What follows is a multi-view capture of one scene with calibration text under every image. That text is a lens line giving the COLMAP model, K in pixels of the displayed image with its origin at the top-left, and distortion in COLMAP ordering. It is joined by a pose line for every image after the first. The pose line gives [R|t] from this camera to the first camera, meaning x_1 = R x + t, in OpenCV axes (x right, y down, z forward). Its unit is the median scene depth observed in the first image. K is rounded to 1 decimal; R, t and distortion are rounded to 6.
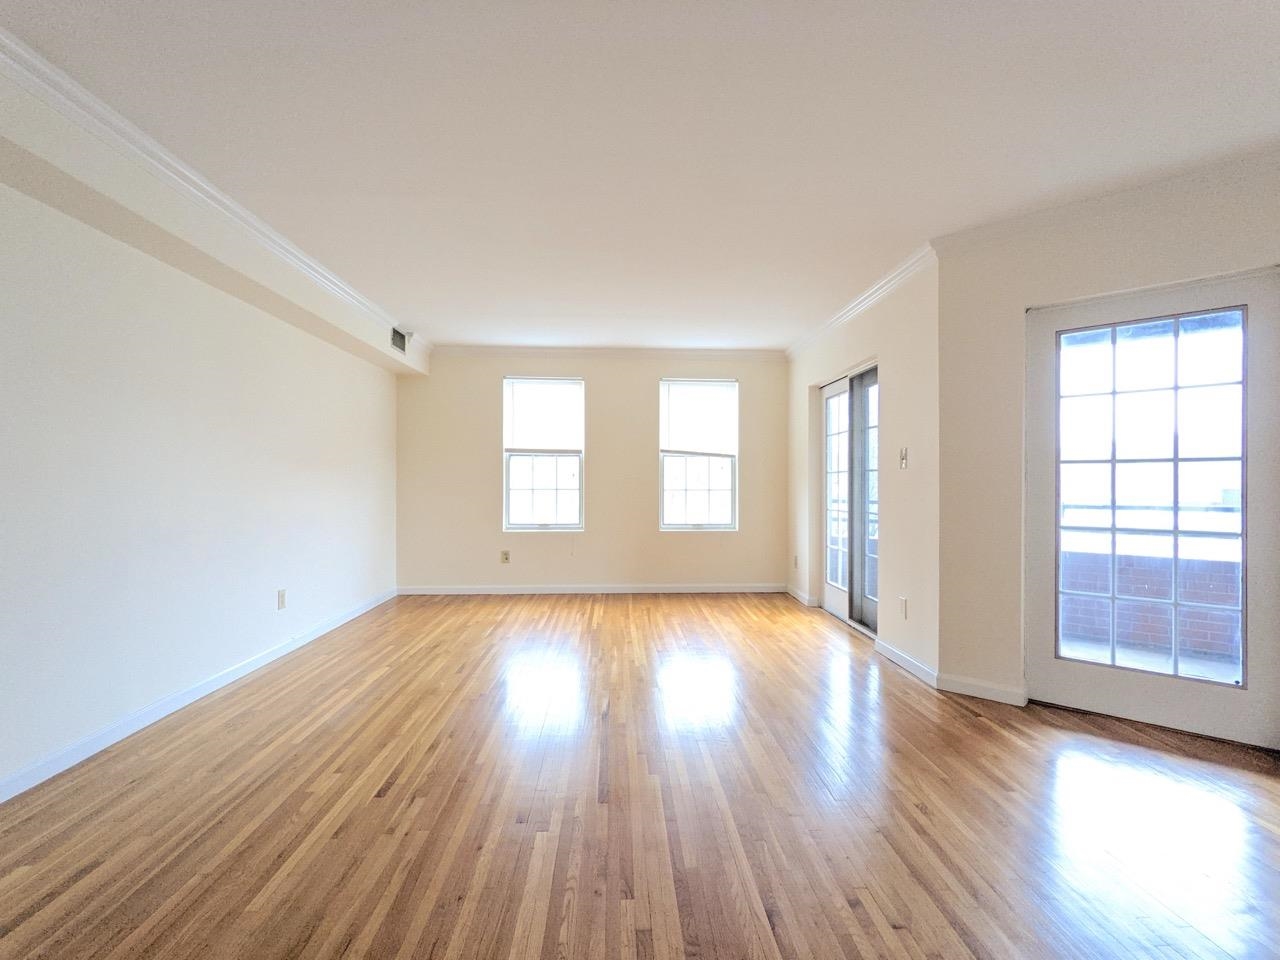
lens RADIAL K [[618.6, 0, 644.0], [0, 618.6, 479.4], [0, 0, 1]] dist [0.004987, -0.002031]
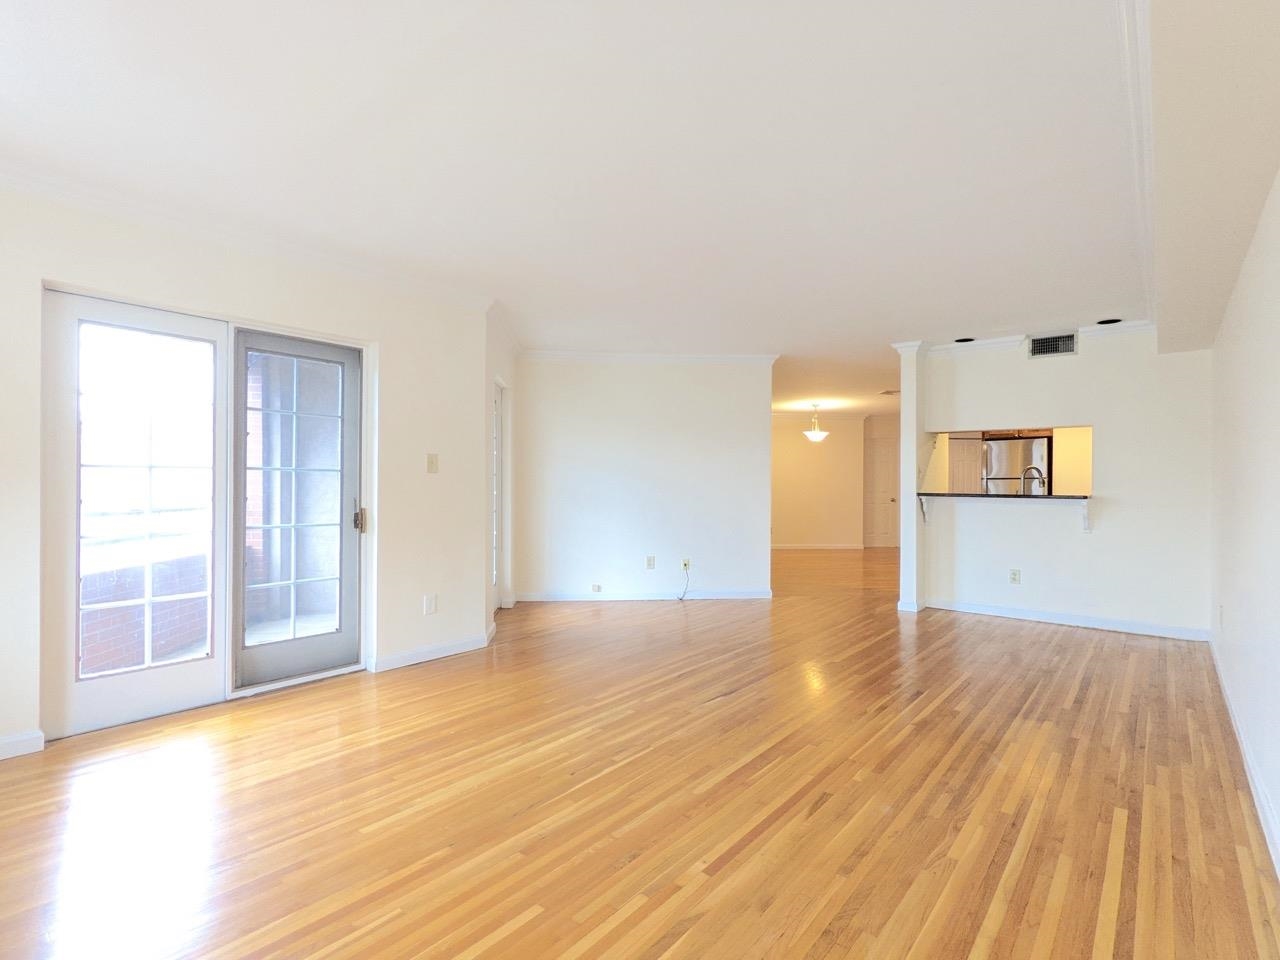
lens RADIAL K [[618.6, 0, 643.1], [0, 618.6, 486.1], [0, 0, 1]] dist [0.004987, -0.002031]
pose [[-0.736781, -0.002123, 0.676128, -0.353258], [-0.008417, 0.999946, -0.006032, 0.004327], [-0.676079, -0.010135, -0.736759, 0.959704]]
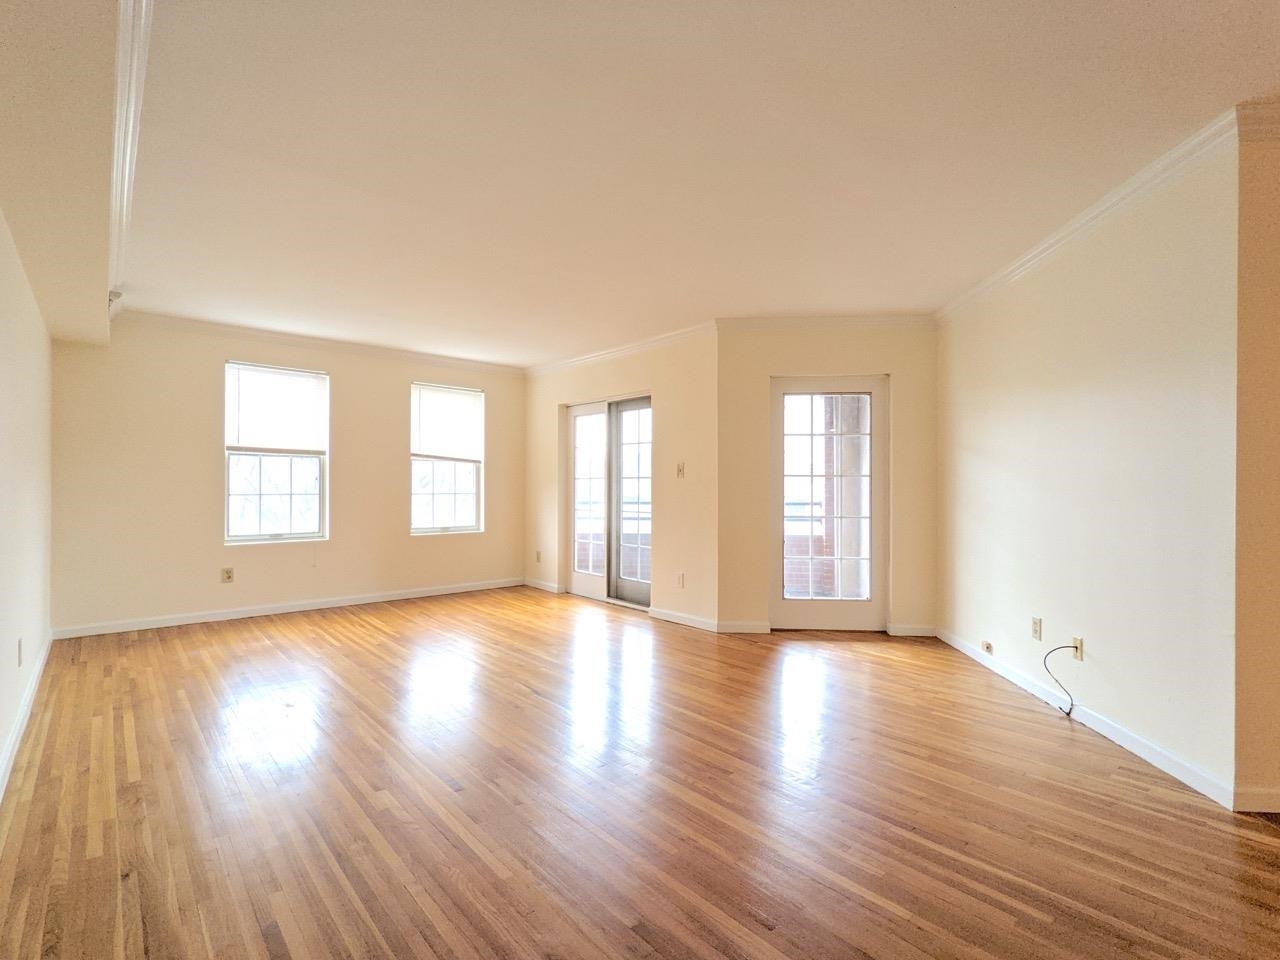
lens RADIAL K [[618.6, 0, 641.5], [0, 618.6, 478.1], [0, 0, 1]] dist [0.004987, -0.002031]
pose [[0.784672, 0.008429, 0.619854, -0.307843], [-0.006611, 0.999964, -0.005229, -0.005916], [-0.619877, 0.000005, 0.784699, -0.008235]]
